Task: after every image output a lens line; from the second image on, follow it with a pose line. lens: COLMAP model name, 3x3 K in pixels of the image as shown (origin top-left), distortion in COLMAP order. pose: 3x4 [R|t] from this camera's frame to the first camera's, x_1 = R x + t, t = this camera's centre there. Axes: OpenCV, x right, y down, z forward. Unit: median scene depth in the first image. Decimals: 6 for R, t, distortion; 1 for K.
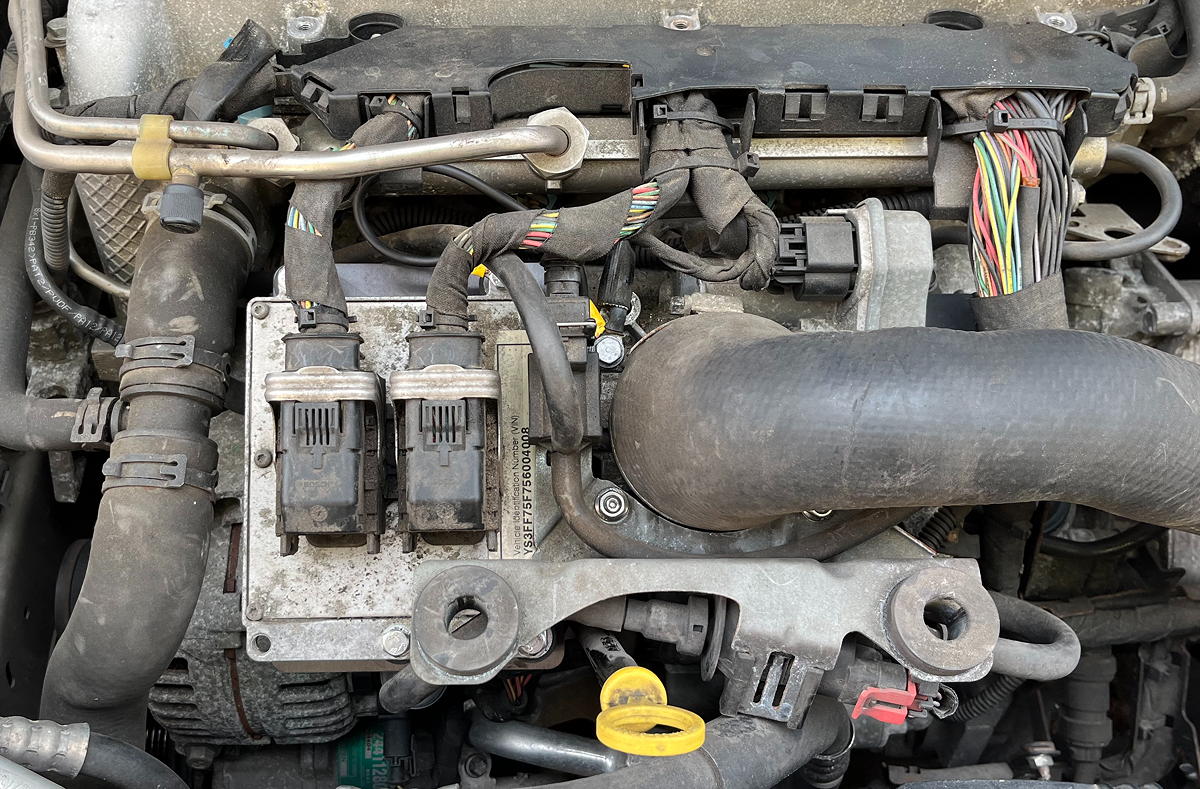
lens RADIAL K [[1161.3, 0, 543.8], [0, 1161.3, 364.7], [0, 0, 1]] dist [0.004158, 0.012135]
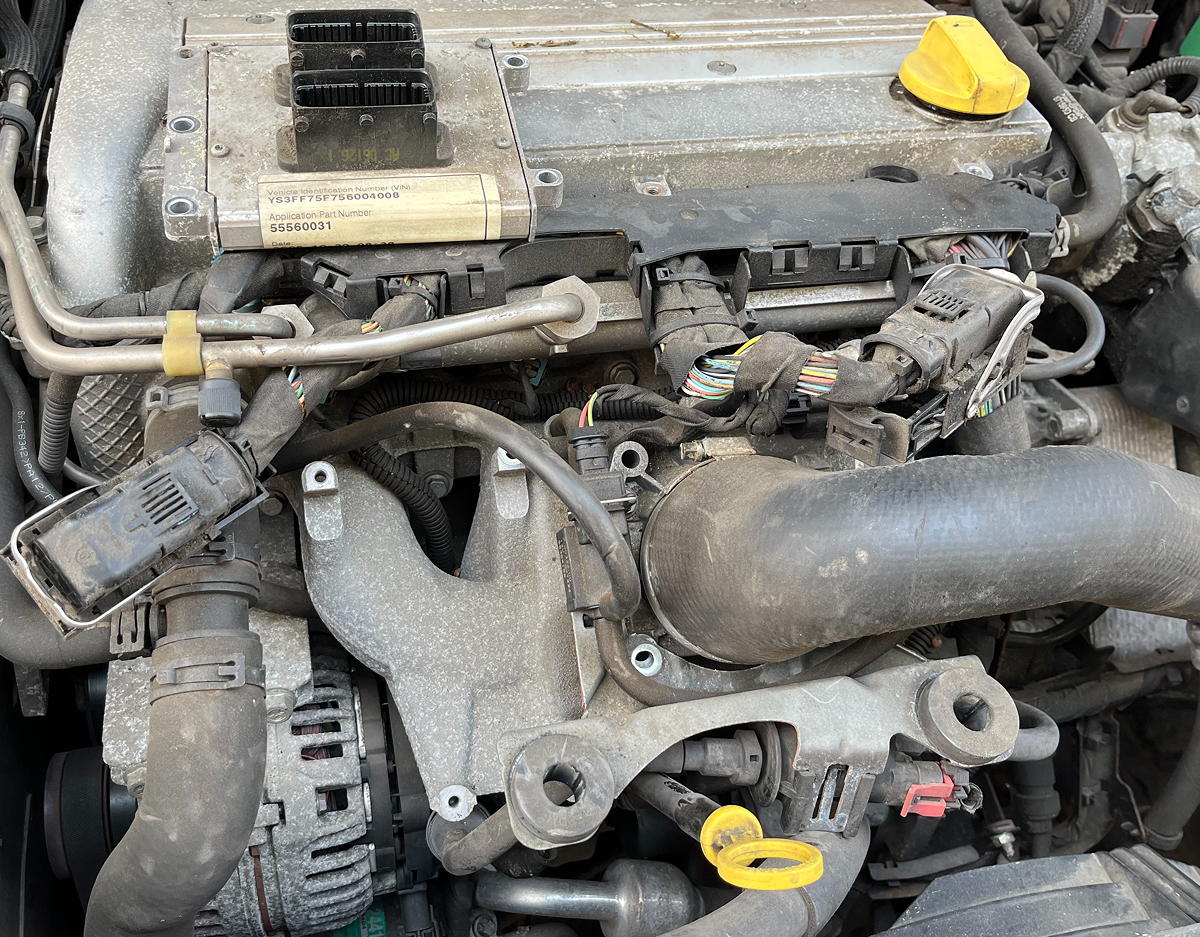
lens RADIAL K [[1132.9, 0, 535.5], [0, 1132.9, 452.6], [0, 0, 1]] dist [0.013777, 0.016625]
pose [[0.981231, -0.090351, 0.170358, -0.199050], [0.098023, 0.994490, -0.037154, -0.028088], [-0.166063, 0.053156, 0.984681, 0.008917]]
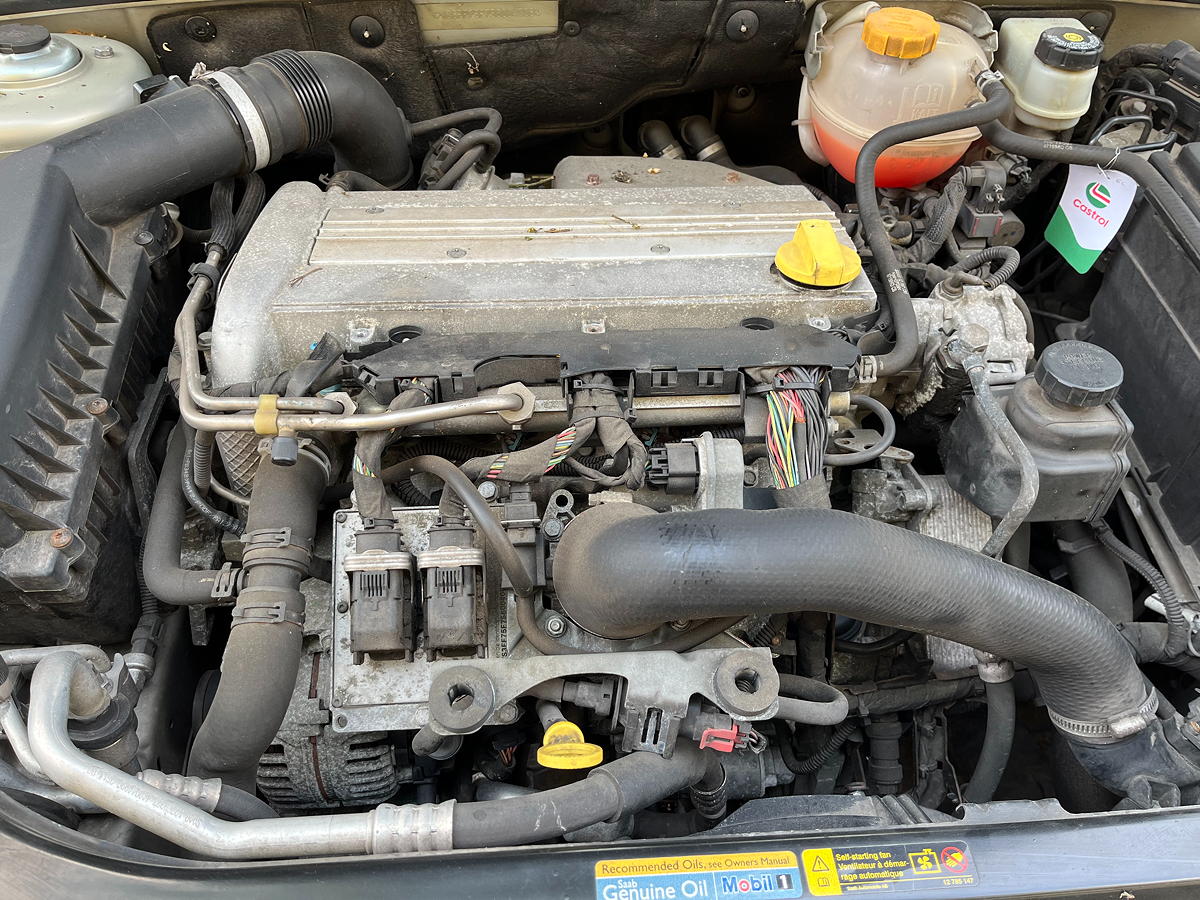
lens RADIAL K [[895.2, 0, 600.0], [0, 895.2, 450.0], [0, 0, 1]] dist [0.033141, -0.004070]
pose [[0.998478, -0.027021, 0.048088, 0.066268], [0.032136, 0.993524, -0.108988, 0.016456], [-0.044832, 0.110367, 0.992879, -0.257259]]
